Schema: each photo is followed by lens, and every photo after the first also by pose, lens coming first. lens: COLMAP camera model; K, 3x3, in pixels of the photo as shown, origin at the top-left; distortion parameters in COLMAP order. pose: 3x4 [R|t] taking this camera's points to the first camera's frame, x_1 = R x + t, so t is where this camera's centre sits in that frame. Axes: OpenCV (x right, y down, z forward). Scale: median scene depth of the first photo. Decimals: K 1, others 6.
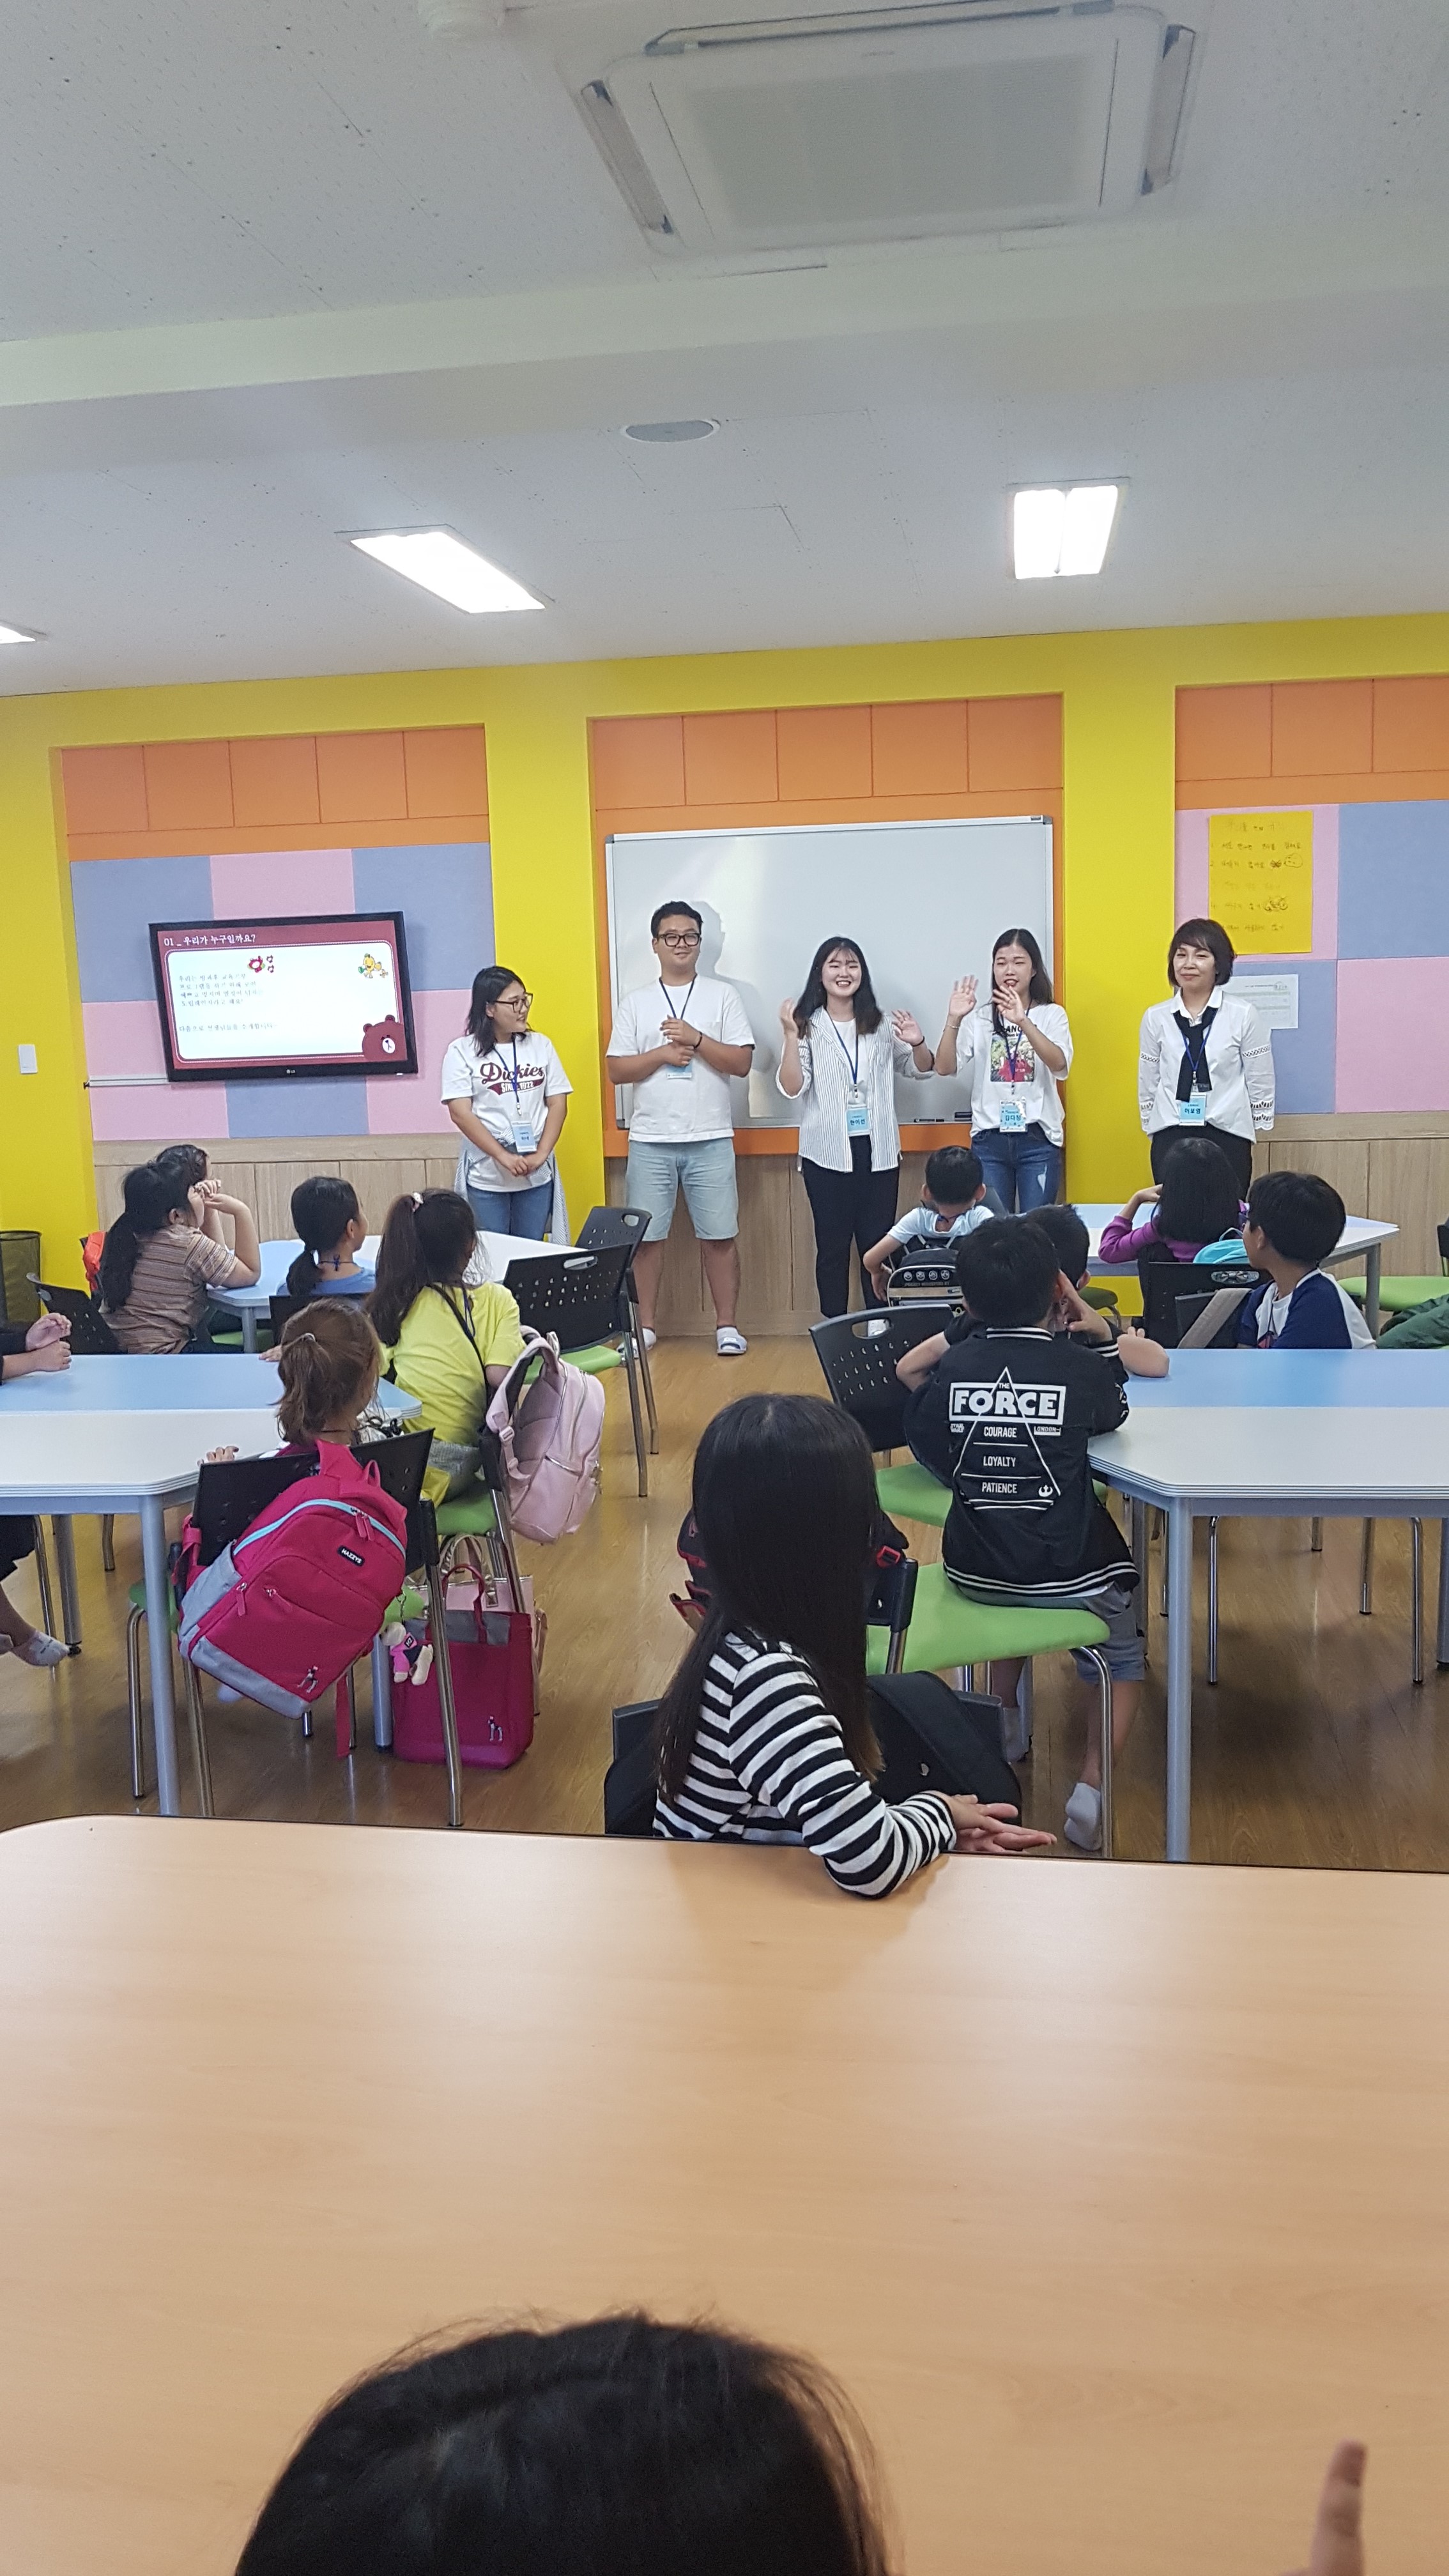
lens RADIAL K [[1985.9, 0, 682.6], [0, 1985.9, 1269.0], [0, 0, 1]] dist [-0.024616, 0.001040]
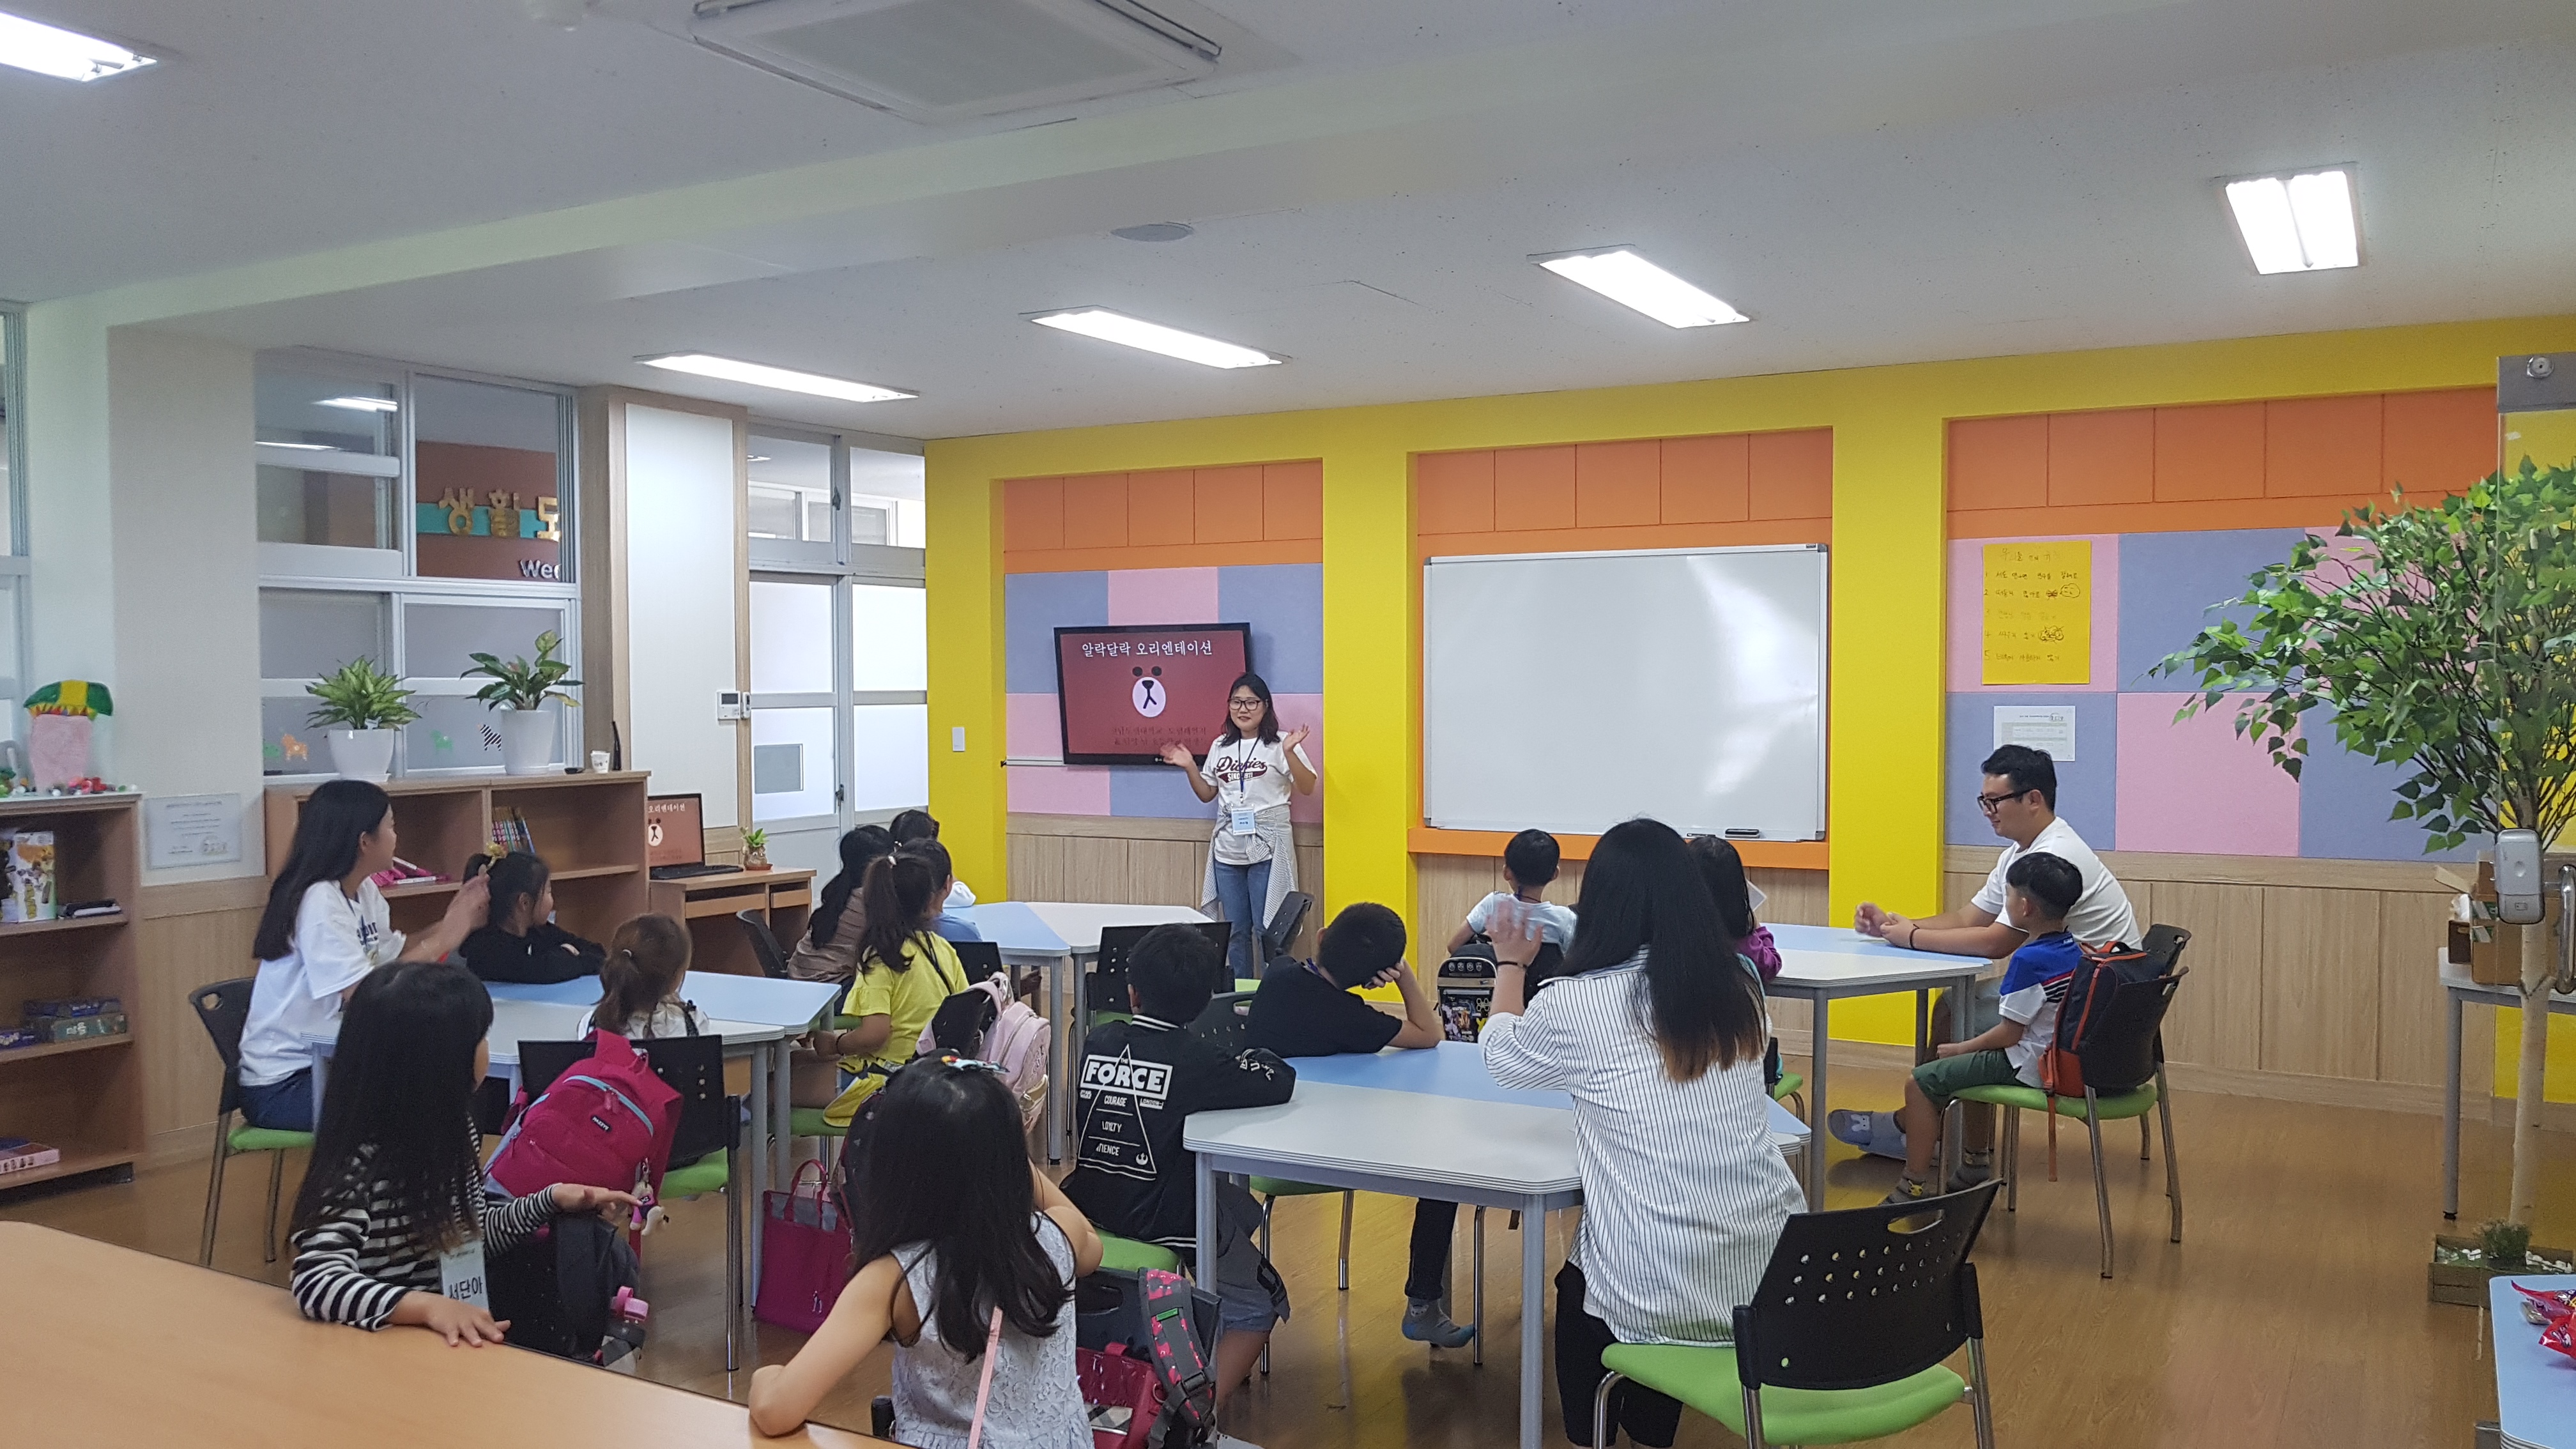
lens RADIAL K [[1985.9, 0, 1335.6], [0, 1985.9, 791.3], [0, 0, 1]] dist [-0.024616, 0.001040]
pose [[0.944378, 0.047581, -0.325401, 0.471985], [-0.074970, 0.994572, -0.072150, -0.016601], [0.320202, 0.092532, 0.942819, -0.043147]]
